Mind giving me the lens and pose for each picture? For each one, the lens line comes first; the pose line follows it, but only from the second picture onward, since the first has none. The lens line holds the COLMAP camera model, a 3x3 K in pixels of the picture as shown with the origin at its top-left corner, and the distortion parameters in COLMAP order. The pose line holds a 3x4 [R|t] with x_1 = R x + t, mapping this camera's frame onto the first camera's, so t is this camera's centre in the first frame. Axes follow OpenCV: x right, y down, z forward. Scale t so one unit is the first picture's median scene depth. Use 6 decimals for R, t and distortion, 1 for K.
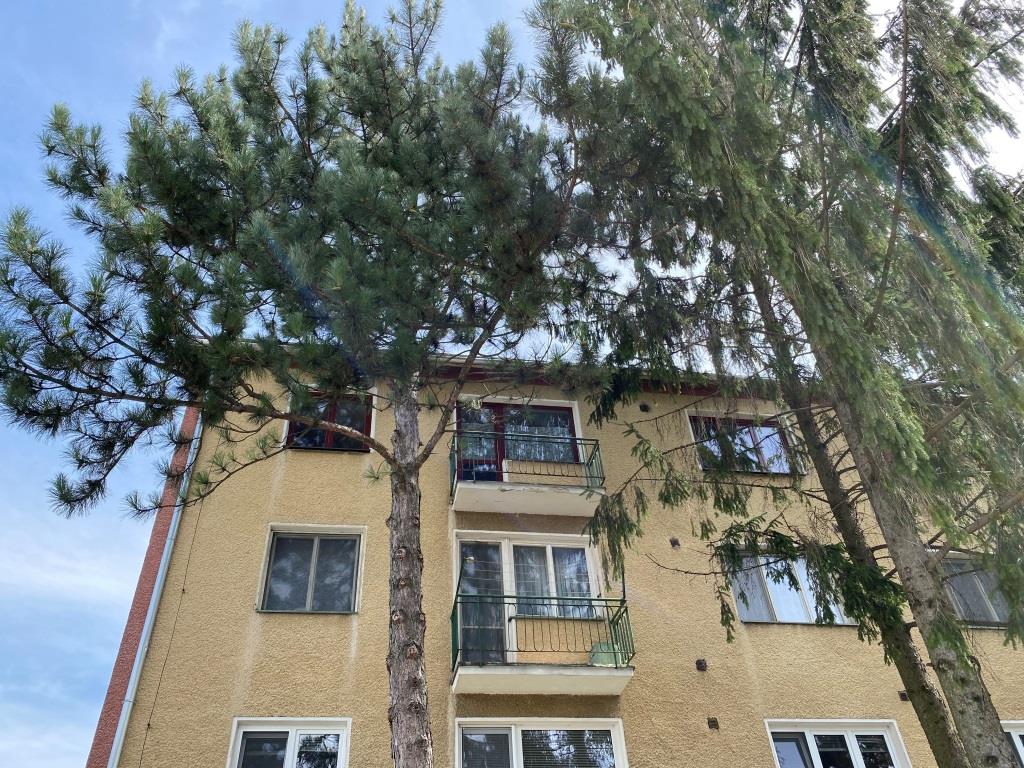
lens RADIAL K [[776.0, 0, 509.4], [0, 776.0, 385.5], [0, 0, 1]] dist [0.007947, 0.002140]
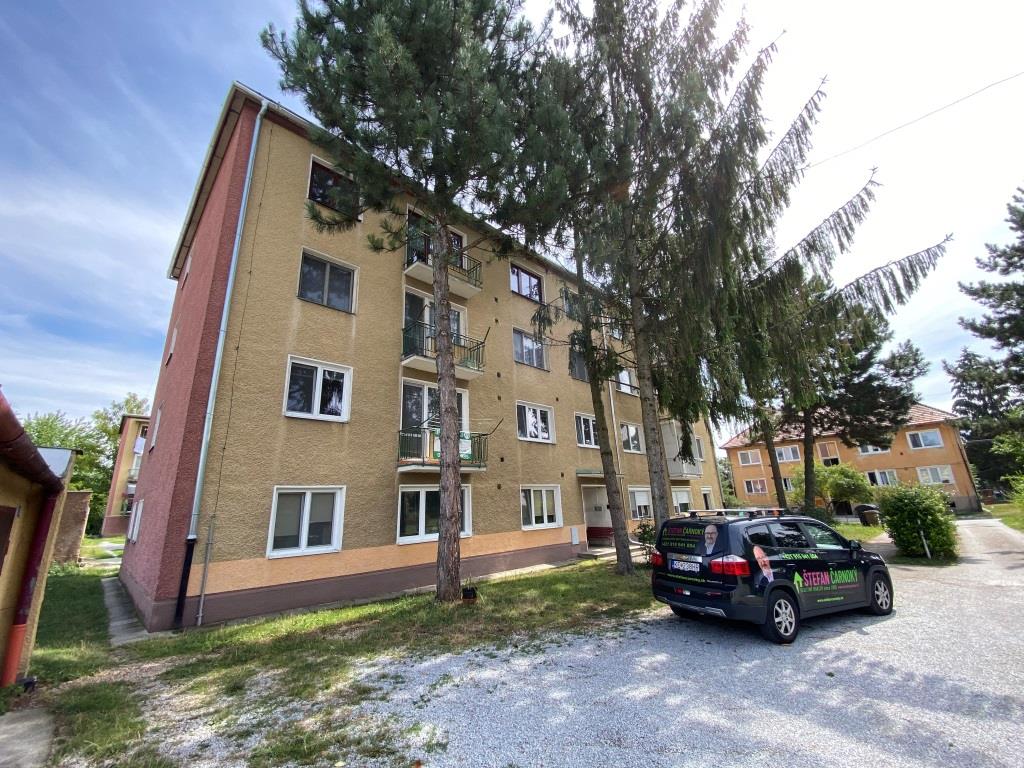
lens RADIAL K [[414.2, 0, 511.6], [0, 414.2, 383.7], [0, 0, 1]] dist [0.001565, 0.000035]
pose [[0.810281, 0.179949, 0.557731, -0.424715], [-0.392753, 0.873087, 0.288902, 0.005223], [-0.434960, -0.453142, 0.778121, -0.006606]]
